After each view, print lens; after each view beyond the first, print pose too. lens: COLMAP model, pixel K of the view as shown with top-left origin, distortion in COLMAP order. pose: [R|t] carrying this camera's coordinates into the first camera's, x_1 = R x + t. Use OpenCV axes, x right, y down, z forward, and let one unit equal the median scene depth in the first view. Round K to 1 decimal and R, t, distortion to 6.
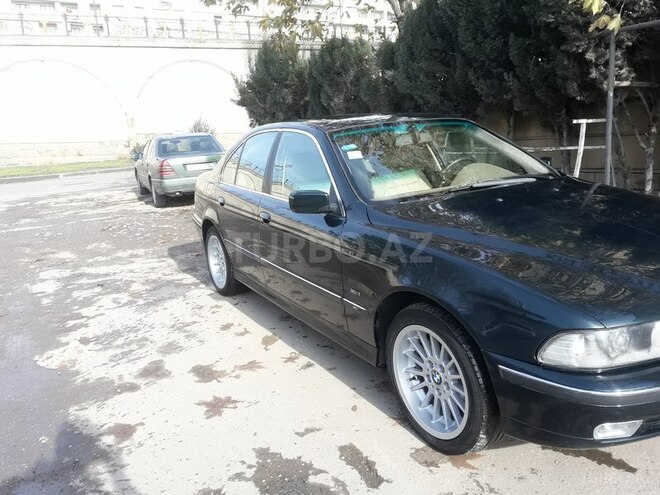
lens RADIAL K [[533.9, 0, 330.0], [0, 533.9, 247.5], [0, 0, 1]] dist [0.055511, -0.091580]
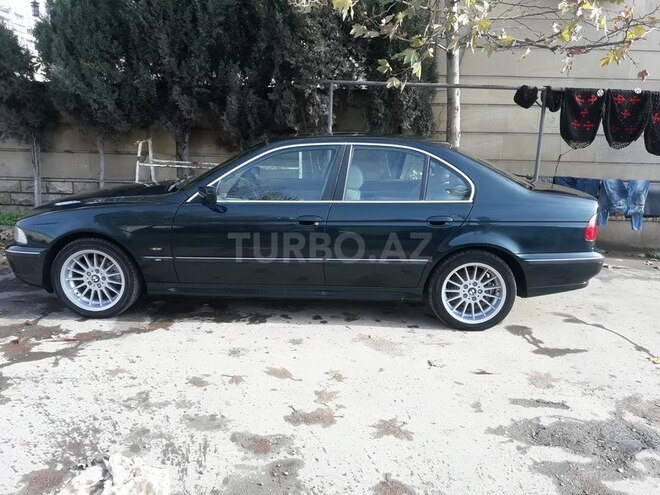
lens RADIAL K [[533.9, 0, 330.0], [0, 533.9, 247.5], [0, 0, 1]] dist [0.055511, -0.091580]
pose [[0.502868, -0.093426, 0.859299, -1.165736], [0.111638, 0.992835, 0.042613, -0.093659], [-0.857123, 0.074502, 0.509695, 0.628222]]
